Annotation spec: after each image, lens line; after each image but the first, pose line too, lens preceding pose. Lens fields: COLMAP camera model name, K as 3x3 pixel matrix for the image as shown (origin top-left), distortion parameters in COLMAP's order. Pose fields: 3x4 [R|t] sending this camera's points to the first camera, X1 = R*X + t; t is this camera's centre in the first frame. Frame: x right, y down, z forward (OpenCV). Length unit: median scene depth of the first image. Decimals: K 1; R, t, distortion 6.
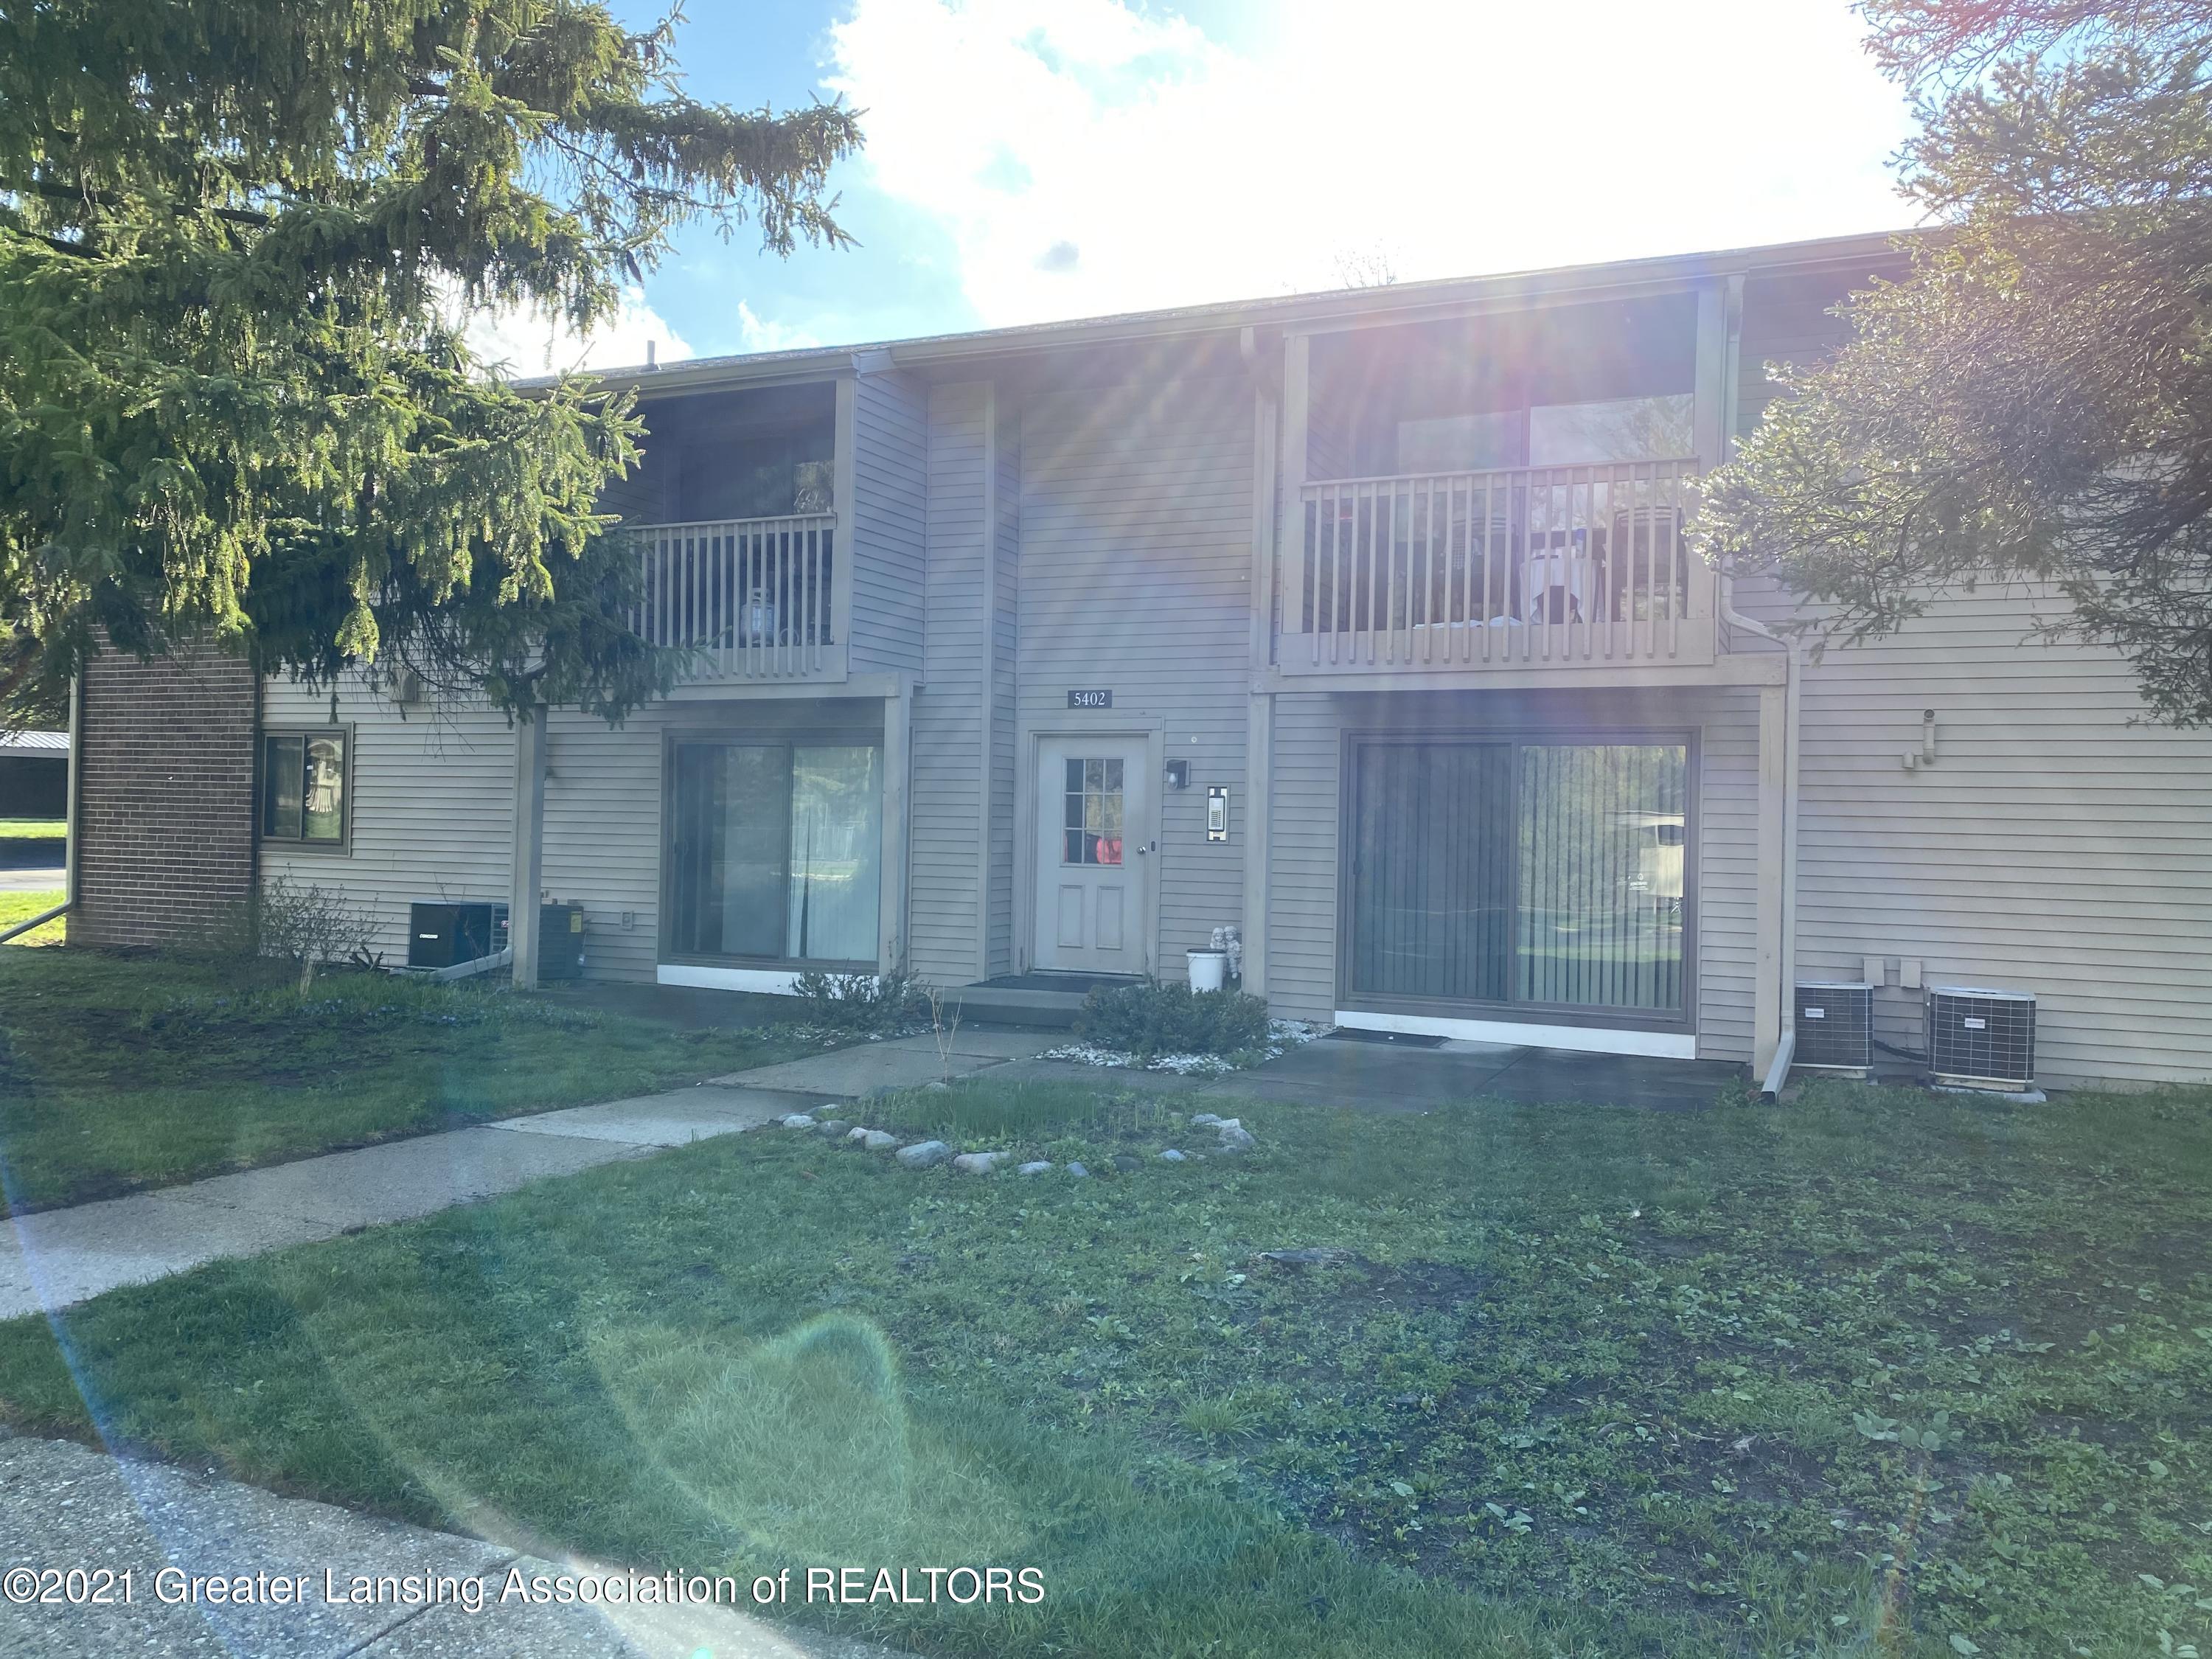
lens RADIAL K [[1794.9, 0, 1106.0], [0, 1794.9, 829.5], [0, 0, 1]] dist [-0.000091, -0.001634]
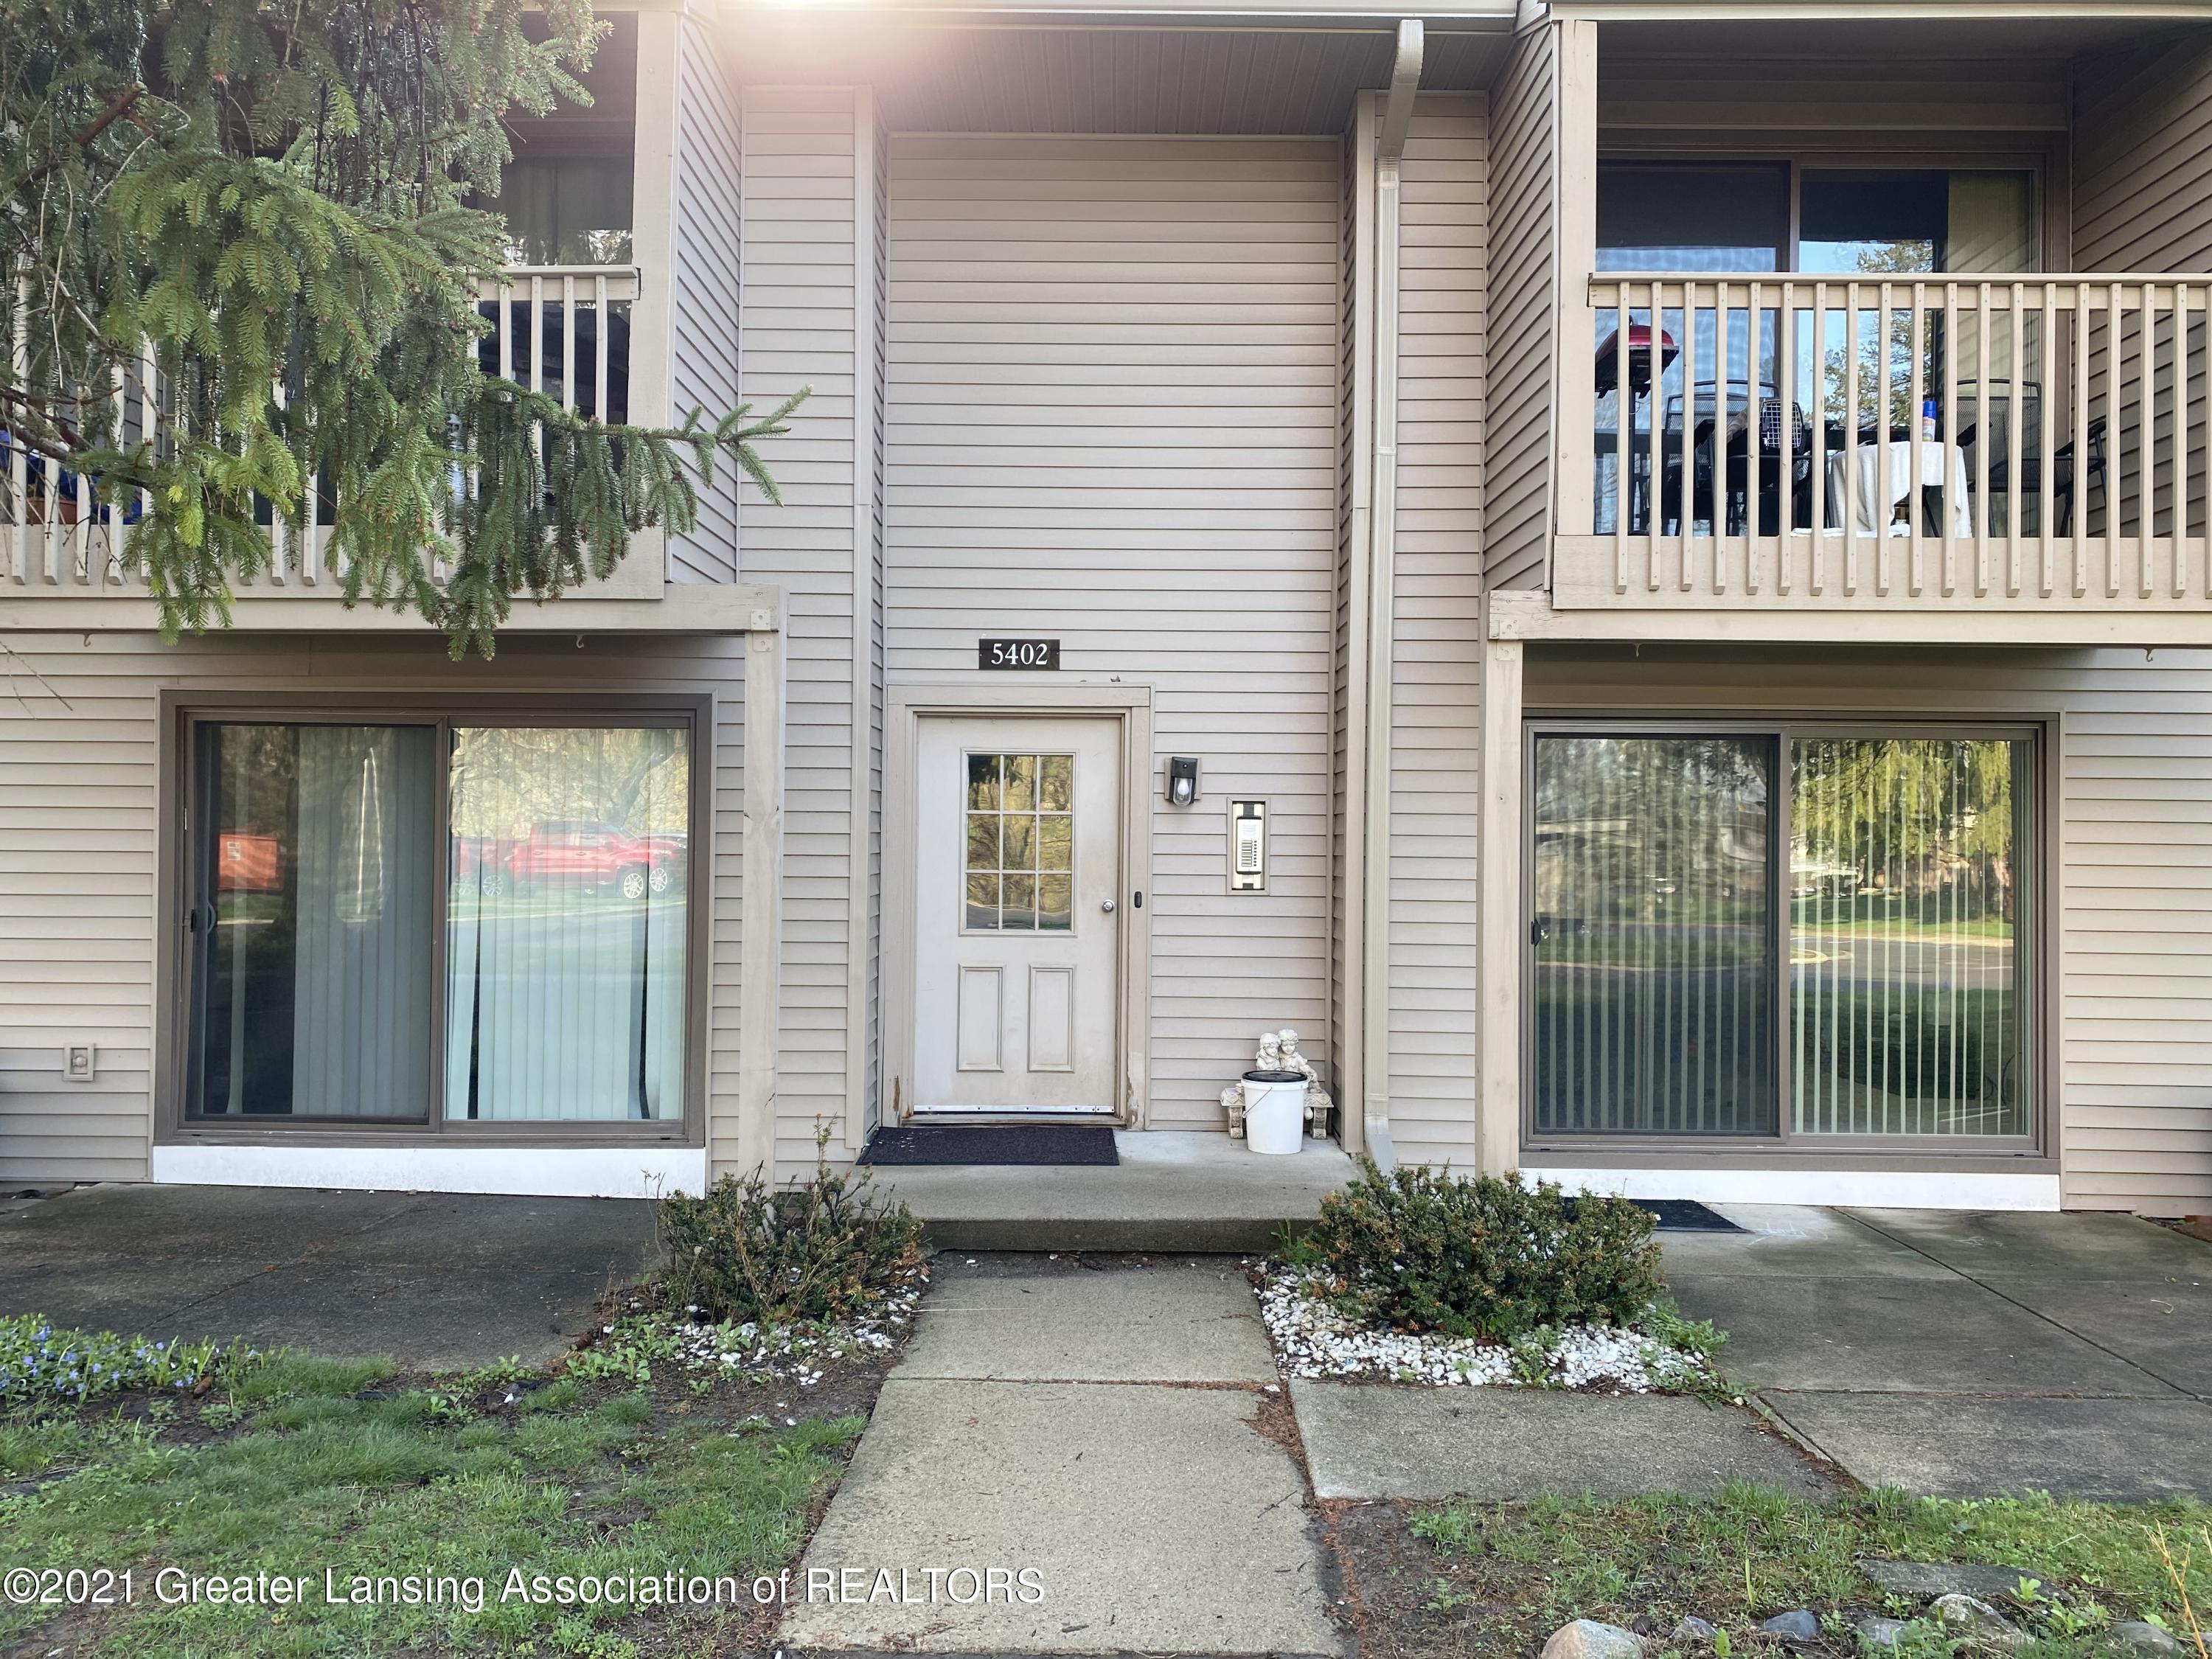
lens RADIAL K [[1794.9, 0, 1106.0], [0, 1794.9, 829.5], [0, 0, 1]] dist [-0.000091, -0.001634]
pose [[0.913883, -0.007255, 0.405914, -0.224352], [0.010179, 0.999935, -0.005044, -0.011454], [-0.405851, 0.008741, 0.913898, 0.447055]]
